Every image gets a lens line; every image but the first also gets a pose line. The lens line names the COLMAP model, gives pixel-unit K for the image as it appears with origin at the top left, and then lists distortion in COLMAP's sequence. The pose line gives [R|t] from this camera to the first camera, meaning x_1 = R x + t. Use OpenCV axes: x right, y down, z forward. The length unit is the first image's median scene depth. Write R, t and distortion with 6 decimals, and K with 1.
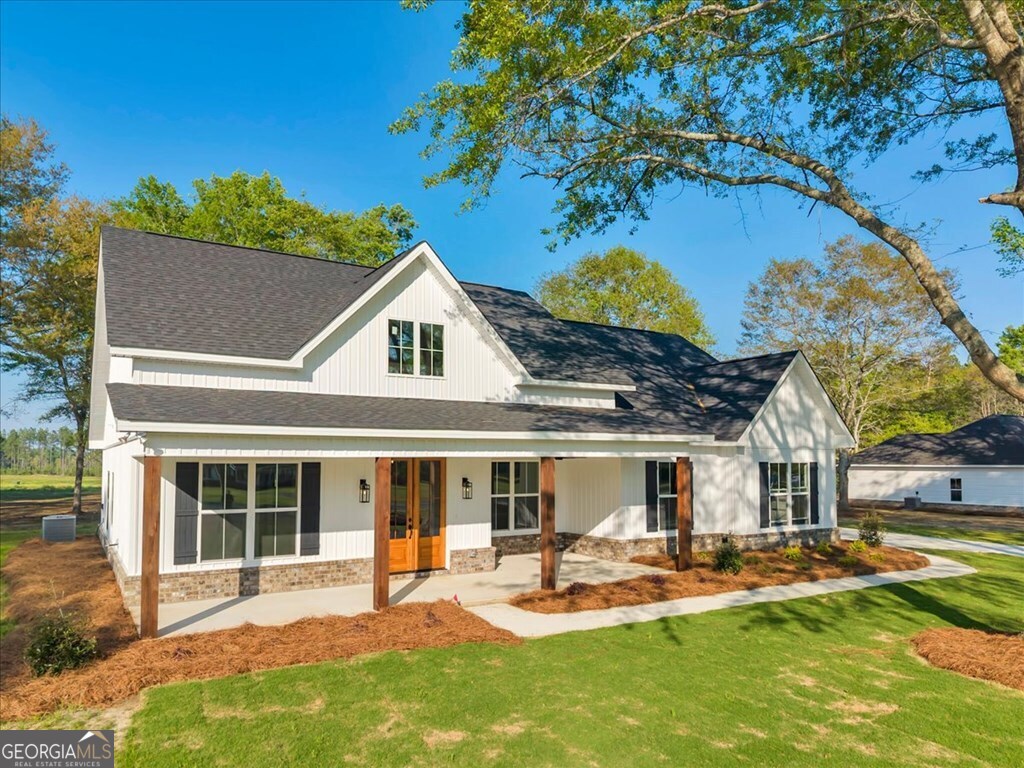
lens RADIAL K [[805.8, 0, 512.0], [0, 805.8, 384.0], [0, 0, 1]] dist [0.009416, 0.003222]
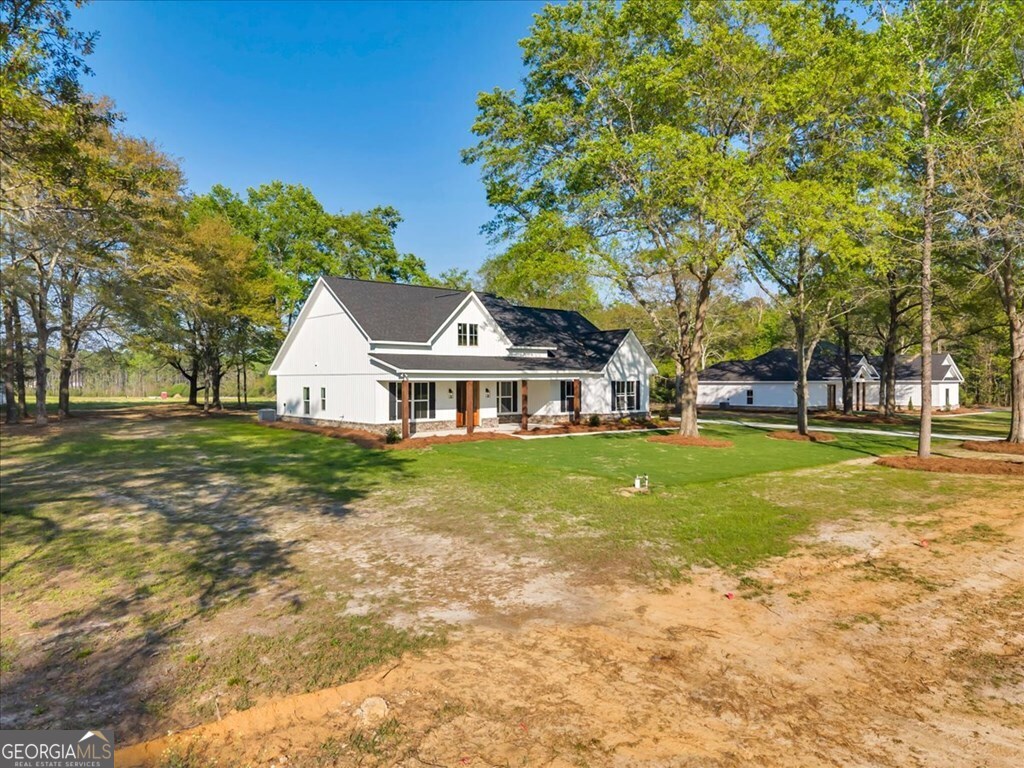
lens RADIAL K [[805.8, 0, 512.0], [0, 805.8, 384.0], [0, 0, 1]] dist [0.009416, 0.003222]
pose [[0.992558, -0.003445, 0.121727, -0.240234], [-0.008968, 0.994818, 0.101273, -0.121372], [-0.121445, -0.101611, 0.987383, -1.191147]]
